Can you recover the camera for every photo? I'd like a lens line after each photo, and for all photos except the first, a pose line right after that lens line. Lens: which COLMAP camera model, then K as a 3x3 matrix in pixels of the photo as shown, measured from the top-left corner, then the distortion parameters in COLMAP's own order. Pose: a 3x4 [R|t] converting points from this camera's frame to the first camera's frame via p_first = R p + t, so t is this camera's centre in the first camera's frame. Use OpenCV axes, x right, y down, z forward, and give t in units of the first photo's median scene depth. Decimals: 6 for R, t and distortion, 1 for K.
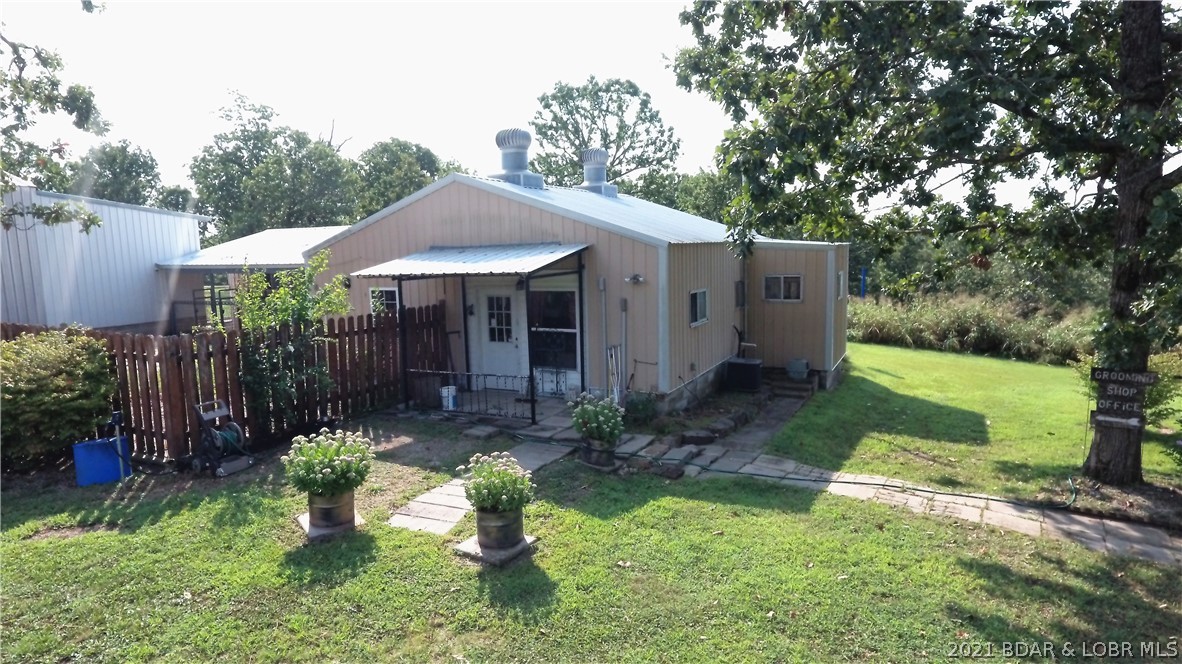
lens RADIAL K [[703.0, 0, 580.9], [0, 703.0, 331.2], [0, 0, 1]] dist [0.004911, 0.000203]
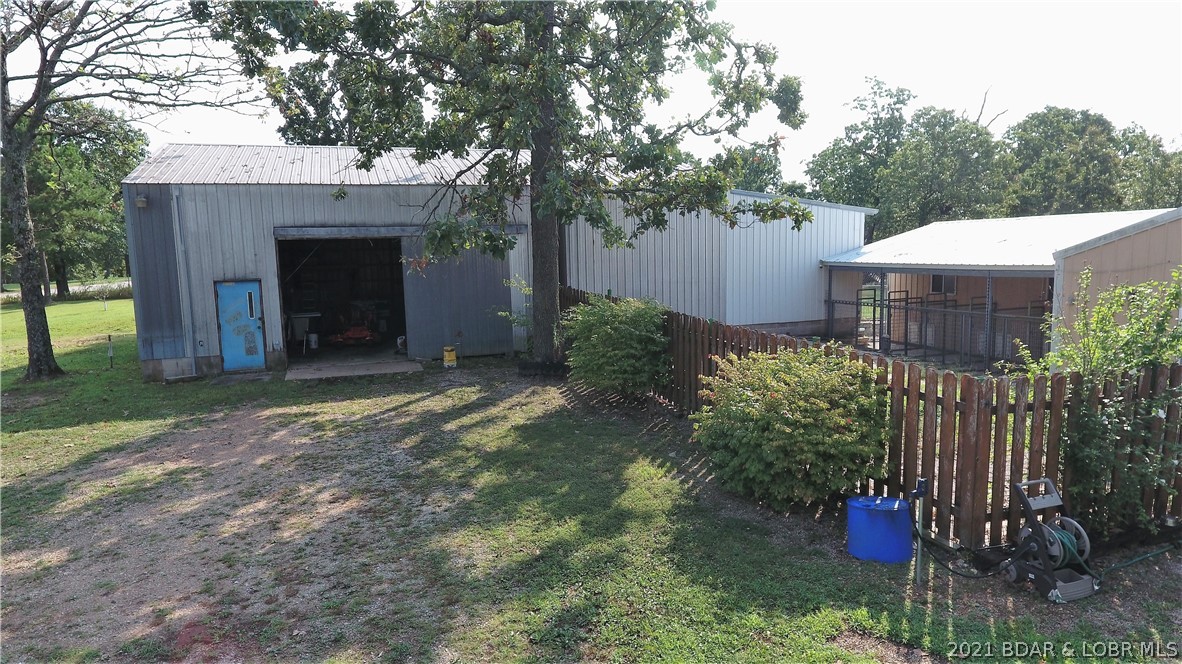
lens RADIAL K [[711.5, 0, 585.4], [0, 711.5, 329.0], [0, 0, 1]] dist [0.017515, -0.000827]
pose [[0.715108, 0.085474, -0.693769, -0.207113], [-0.081001, 0.995942, 0.039210, -0.020191], [0.694305, 0.028157, 0.719130, 0.113300]]
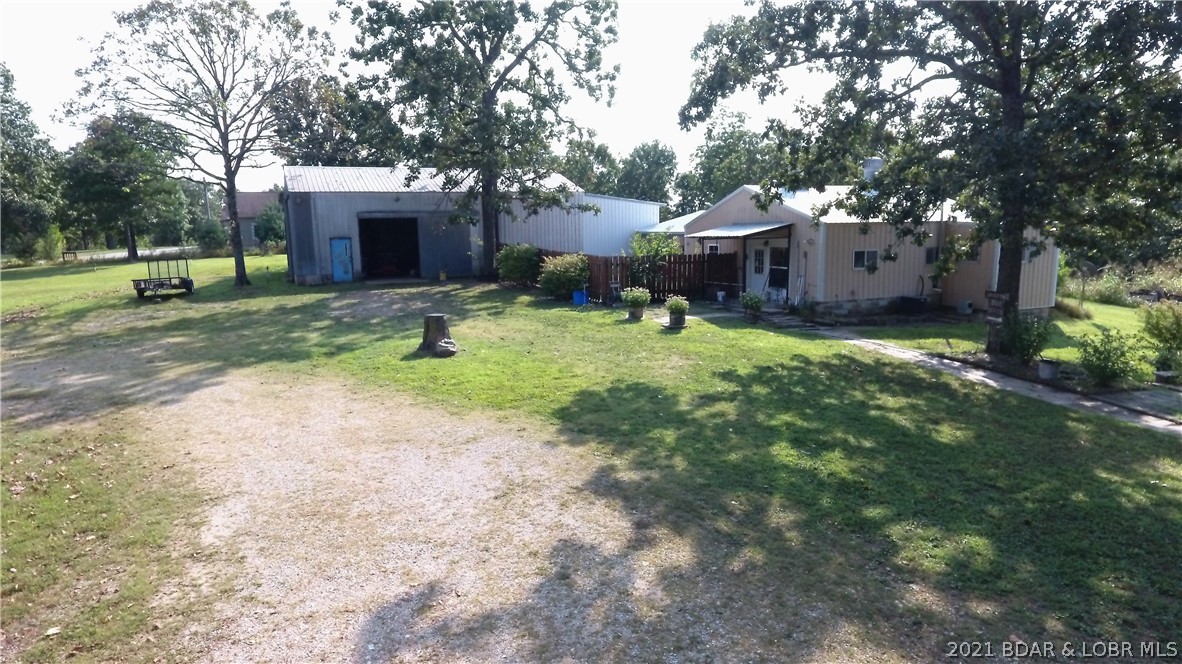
lens RADIAL K [[703.0, 0, 580.9], [0, 703.0, 331.2], [0, 0, 1]] dist [0.004911, 0.000203]
pose [[0.770101, 0.104878, -0.629242, 0.614557], [-0.079697, 0.994482, 0.068217, 0.066073], [0.632924, -0.002385, 0.774210, -0.660274]]
